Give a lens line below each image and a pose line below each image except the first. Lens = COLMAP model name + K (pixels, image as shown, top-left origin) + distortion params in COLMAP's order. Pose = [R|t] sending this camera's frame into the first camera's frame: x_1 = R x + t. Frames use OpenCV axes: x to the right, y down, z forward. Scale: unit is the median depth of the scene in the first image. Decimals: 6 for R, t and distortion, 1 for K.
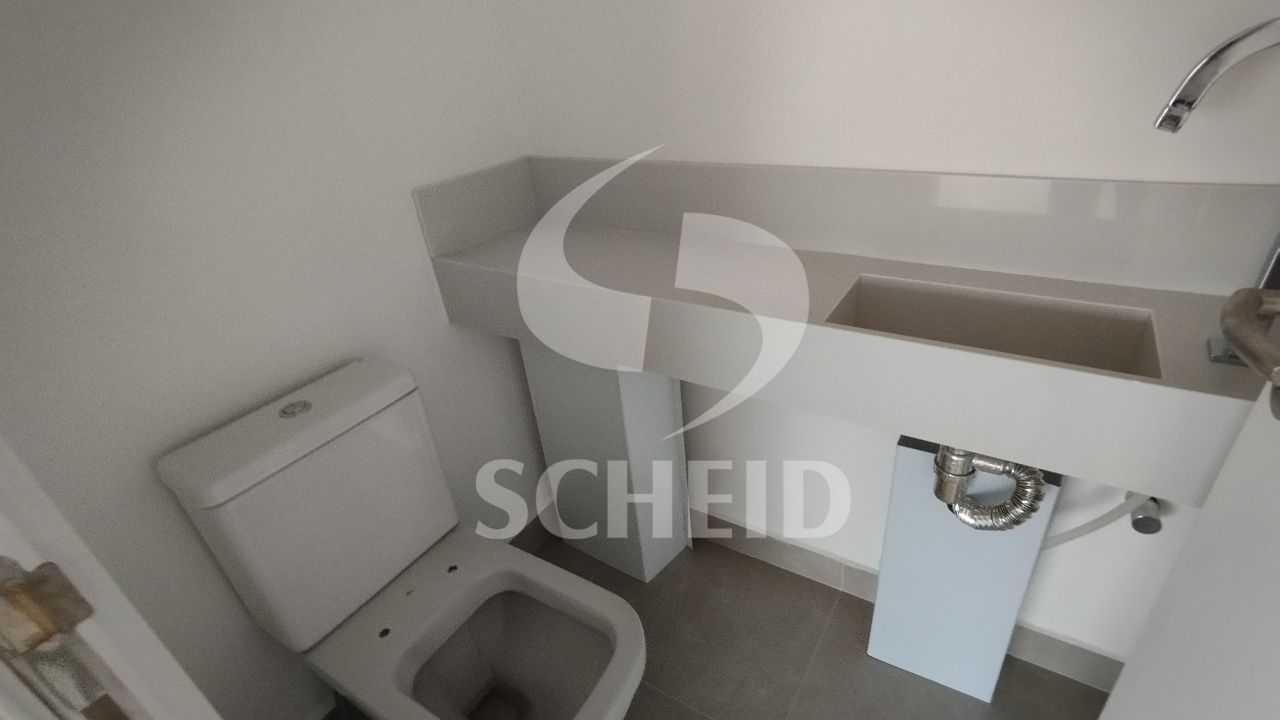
lens RADIAL K [[643.2, 0, 640.0], [0, 643.2, 360.0], [0, 0, 1]] dist [-0.001524, -0.000890]
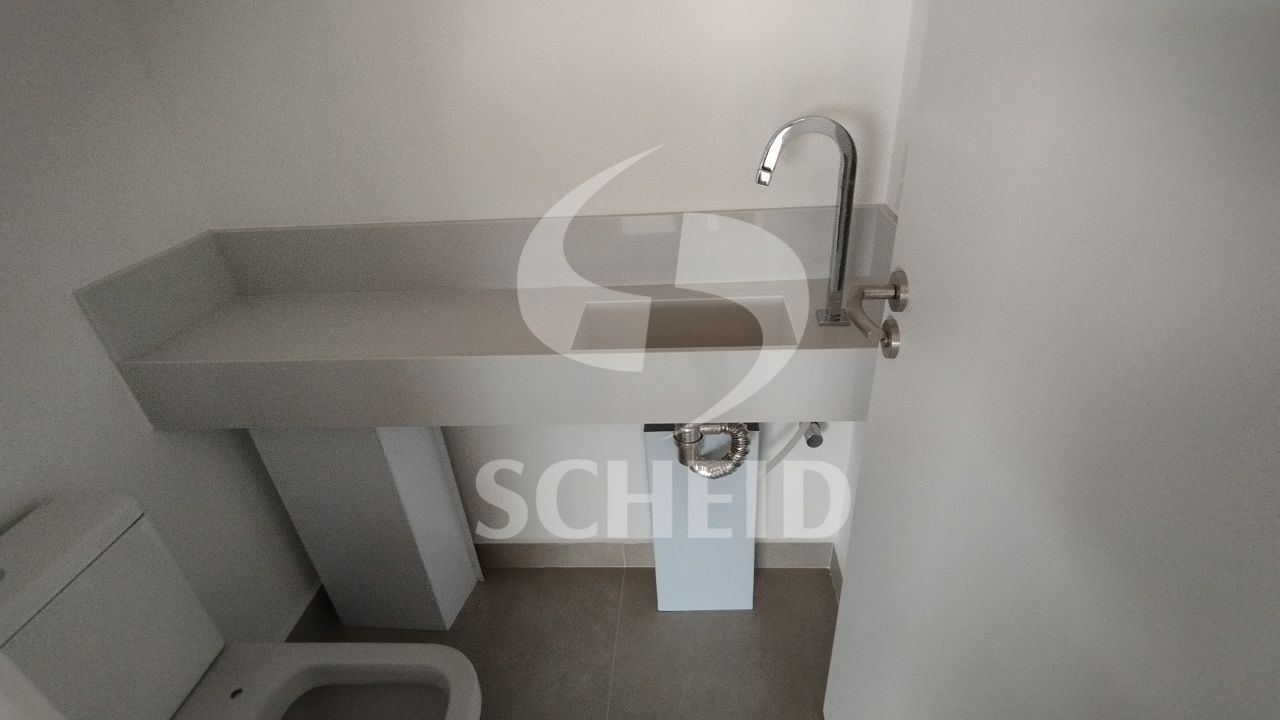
lens RADIAL K [[643.2, 0, 640.0], [0, 643.2, 360.0], [0, 0, 1]] dist [-0.001524, -0.000890]
pose [[0.885299, -0.219448, 0.409985, -0.080635], [0.230302, 0.972837, 0.023419, -0.032639], [-0.403988, 0.073687, 0.911792, -0.129038]]
